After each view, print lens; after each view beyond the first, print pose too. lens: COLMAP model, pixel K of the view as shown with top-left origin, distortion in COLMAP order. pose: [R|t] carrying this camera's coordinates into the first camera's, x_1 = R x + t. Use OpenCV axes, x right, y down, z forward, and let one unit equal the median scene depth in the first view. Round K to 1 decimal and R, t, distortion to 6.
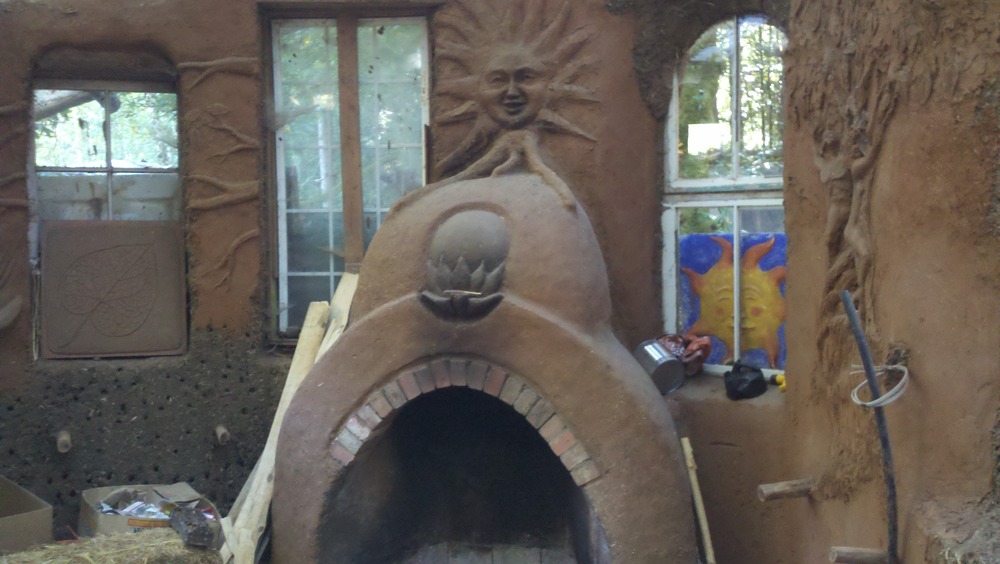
lens RADIAL K [[1131.6, 0, 497.4], [0, 1131.6, 281.7], [0, 0, 1]] dist [0.013289, 0.020802]
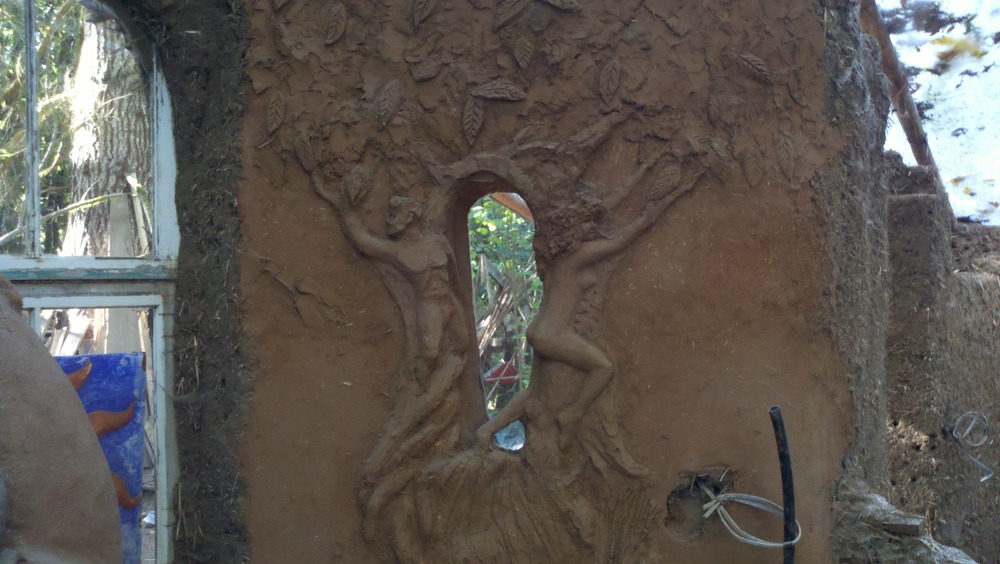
lens RADIAL K [[1131.6, 0, 497.4], [0, 1131.6, 281.7], [0, 0, 1]] dist [0.013289, 0.020802]
pose [[0.021047, 0.022650, 0.999522, -0.503365], [0.075747, 0.996834, -0.024184, -0.076467], [-0.996905, 0.076220, 0.019265, 1.185552]]
